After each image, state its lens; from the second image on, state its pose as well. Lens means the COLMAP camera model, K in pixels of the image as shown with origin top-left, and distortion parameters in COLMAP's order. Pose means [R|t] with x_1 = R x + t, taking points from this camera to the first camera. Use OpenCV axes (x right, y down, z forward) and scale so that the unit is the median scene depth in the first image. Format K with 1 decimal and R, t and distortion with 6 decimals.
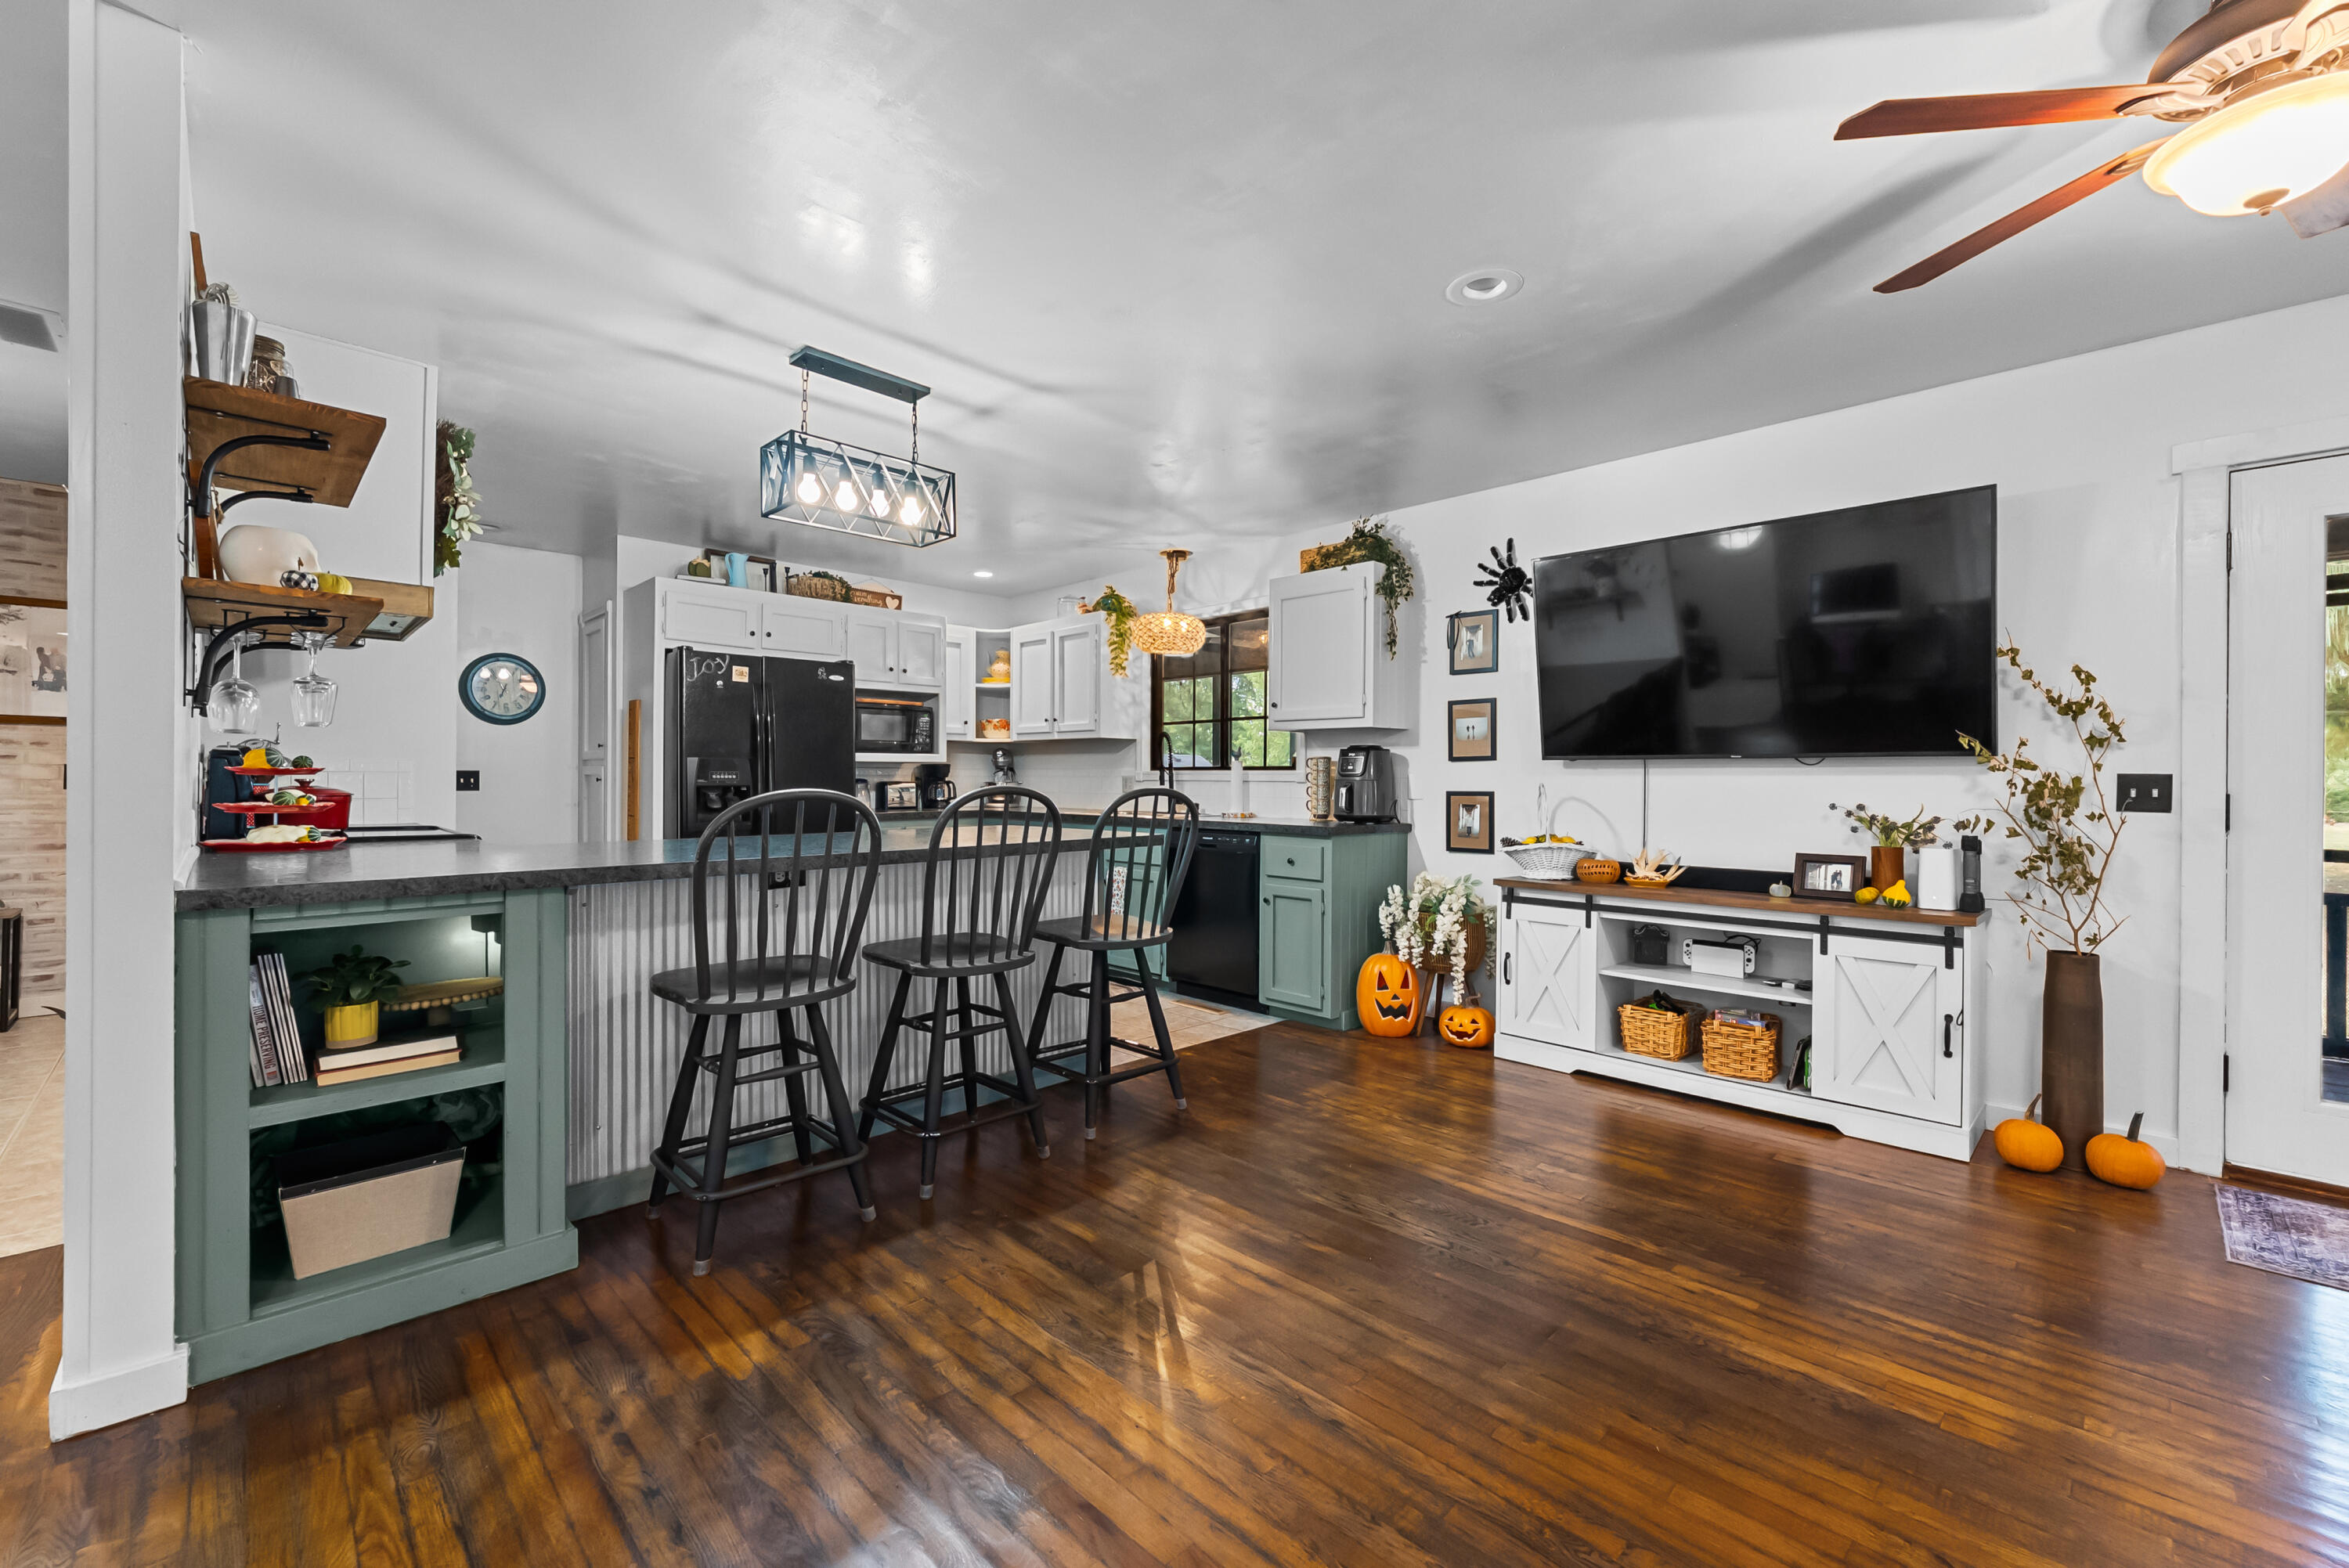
lens RADIAL K [[954.1, 0, 1174.5], [0, 954.1, 784.0], [0, 0, 1]] dist [-0.001049, -0.000278]
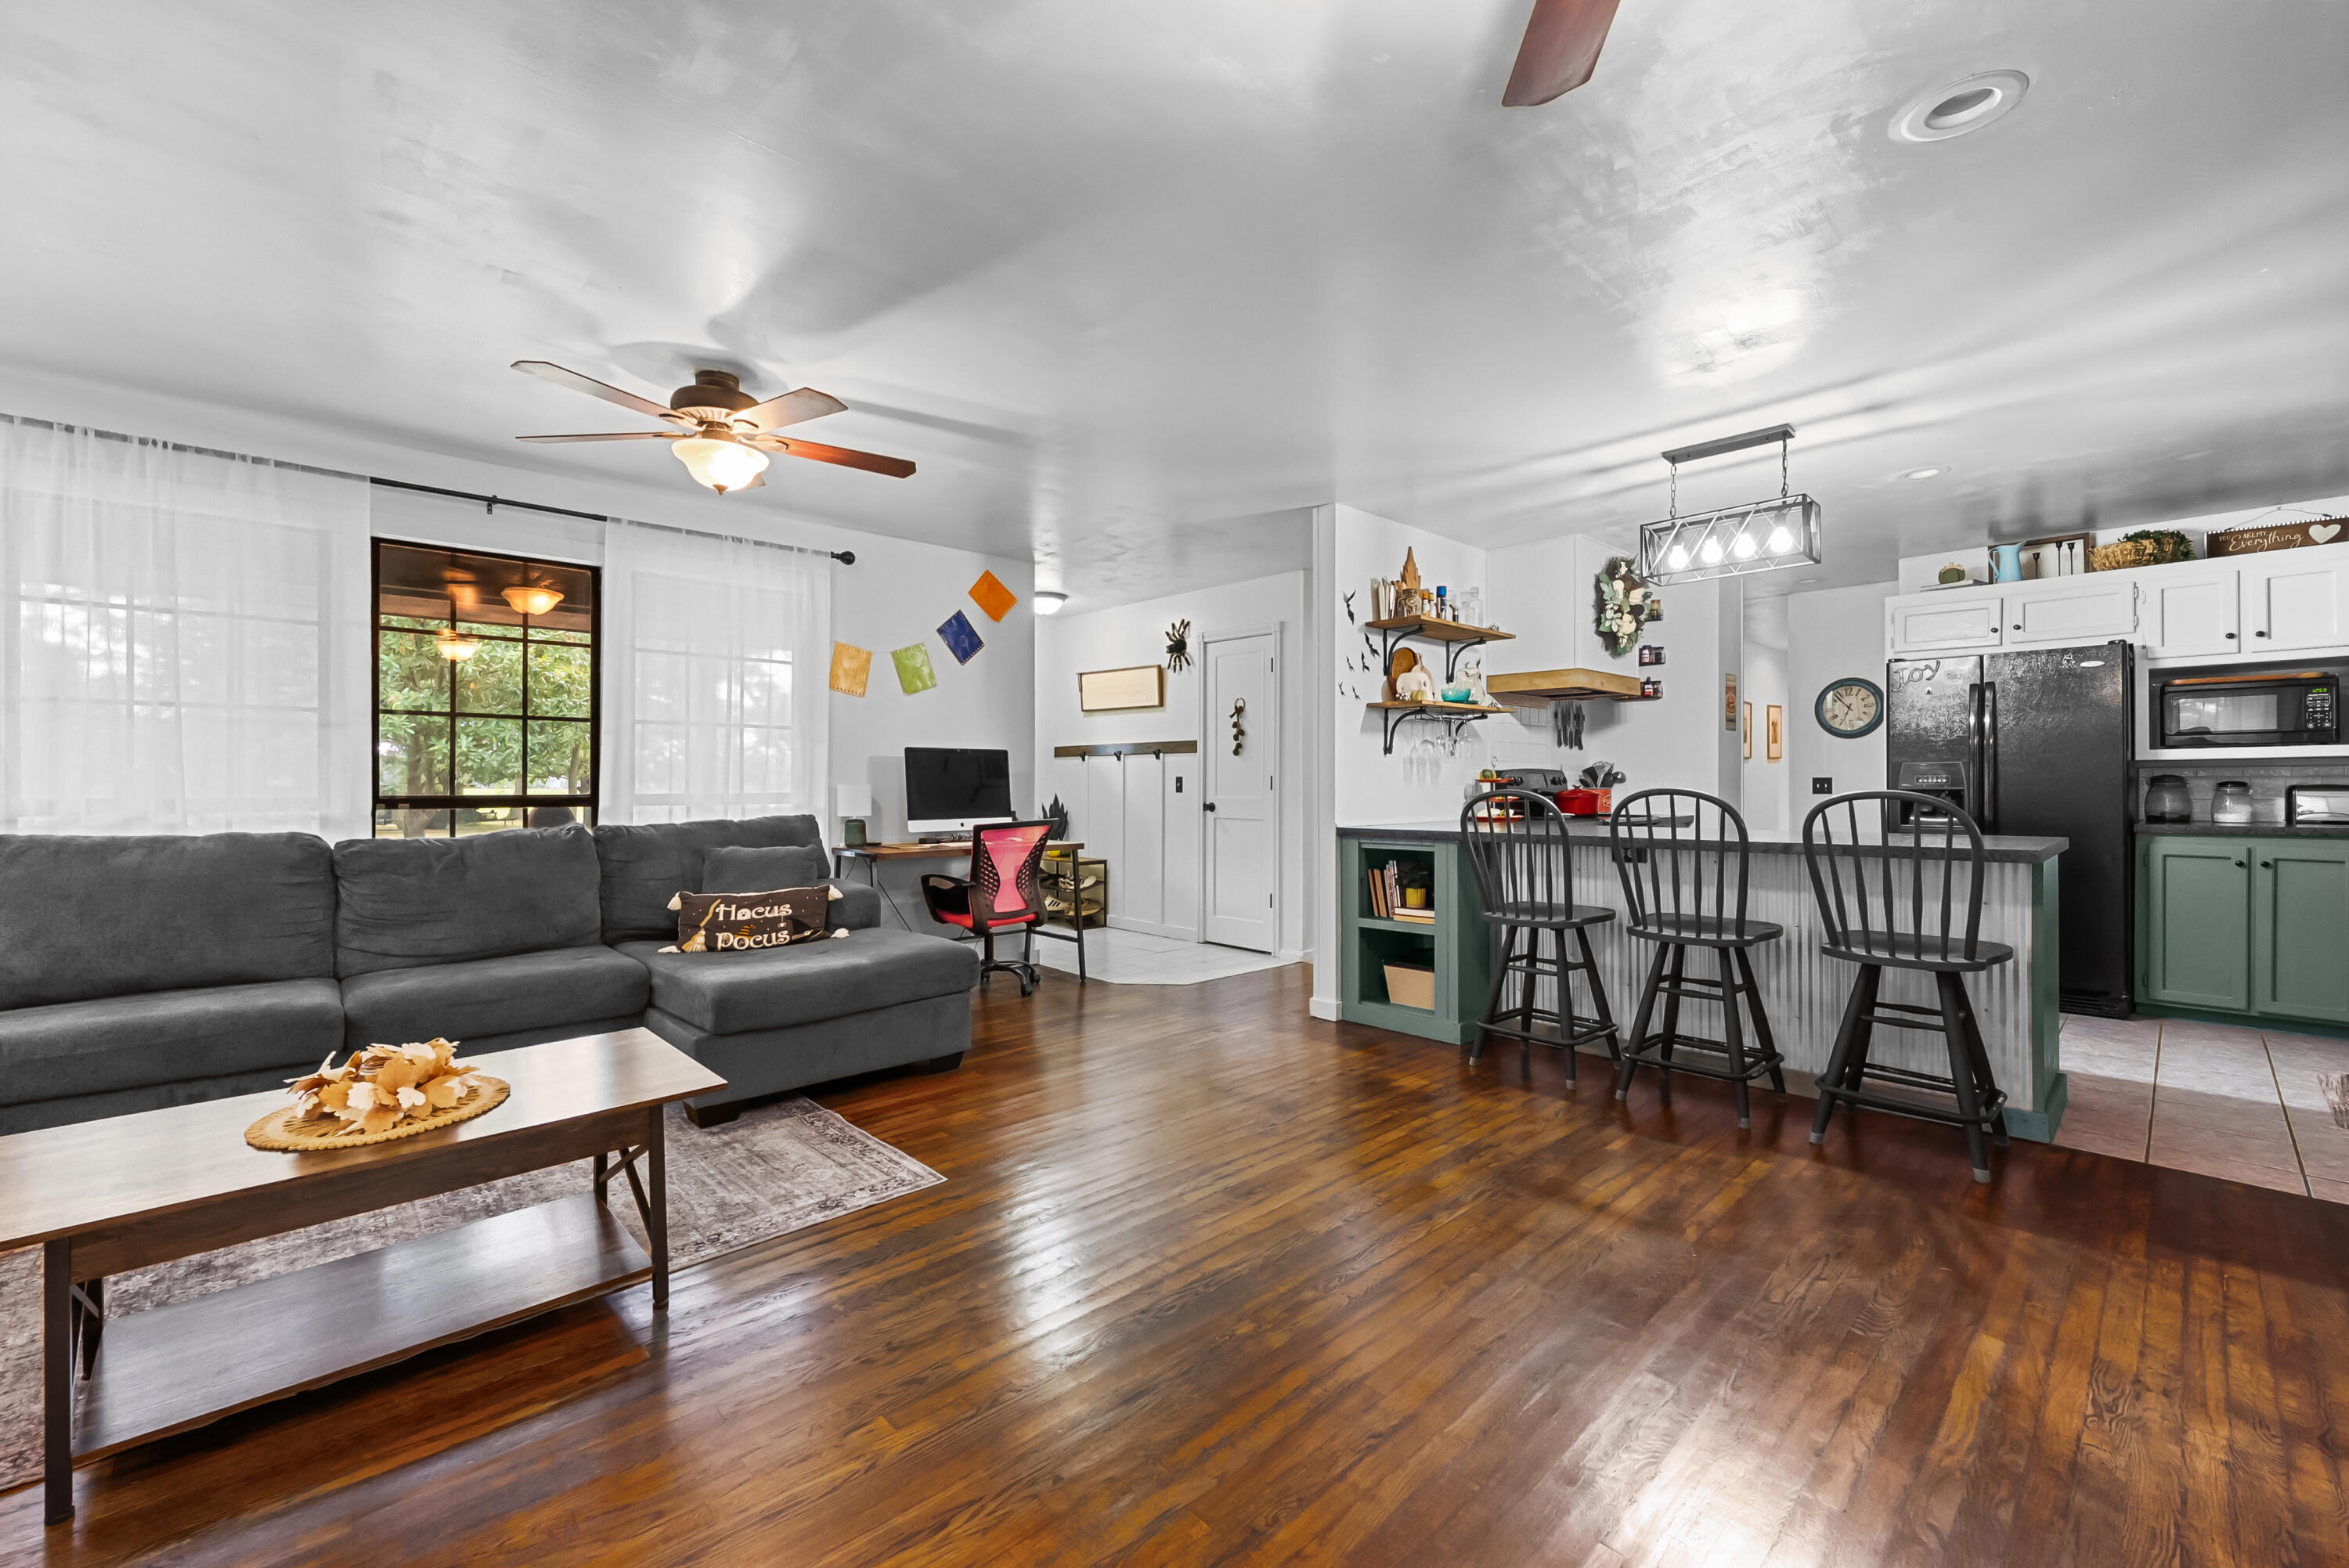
lens RADIAL K [[954.1, 0, 1174.5], [0, 954.1, 784.0], [0, 0, 1]] dist [-0.001049, -0.000278]
pose [[-0.026257, -0.005160, -0.999642, 0.807292], [-0.002636, 0.999984, -0.005092, 0.004312], [0.999652, 0.002501, -0.026270, 0.310730]]
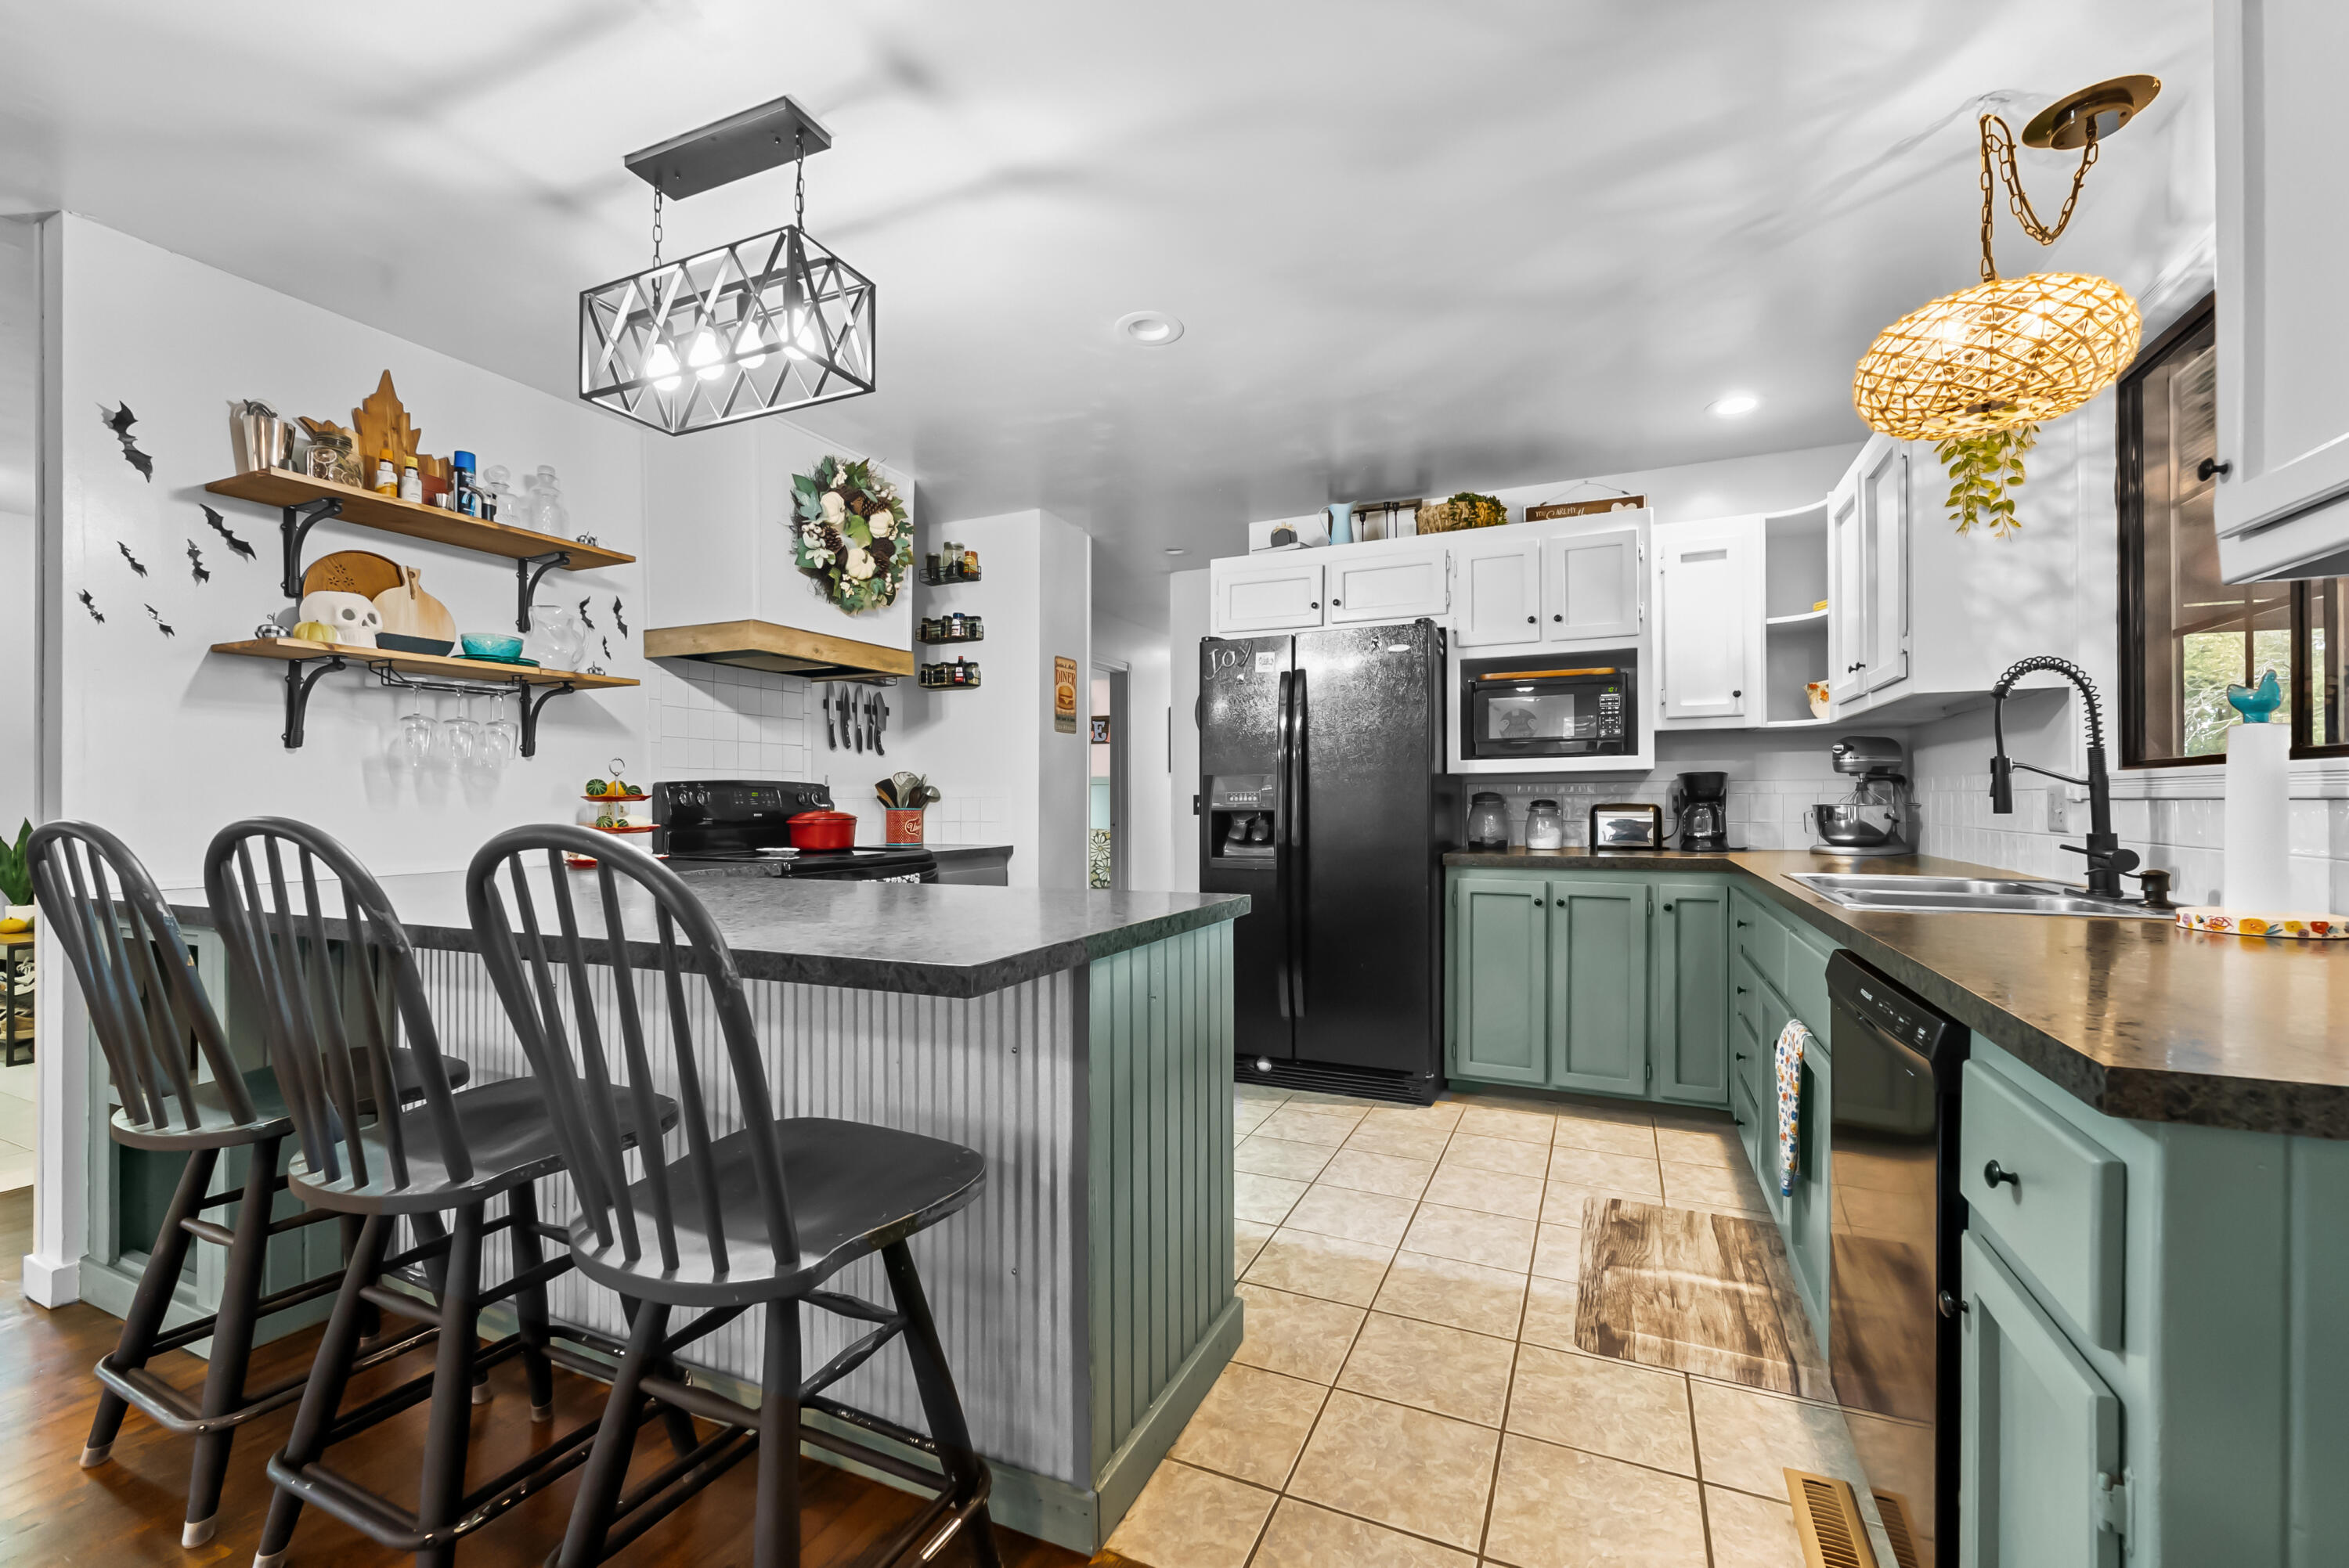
lens RADIAL K [[963.9, 0, 1174.8], [0, 963.9, 805.2], [0, 0, 1]] dist [0.000666, -0.000111]
pose [[0.355595, -0.002309, -0.934637, 0.329415], [0.000030, 0.999997, -0.002459, -0.001491], [0.934640, 0.000846, 0.355594, 0.962365]]
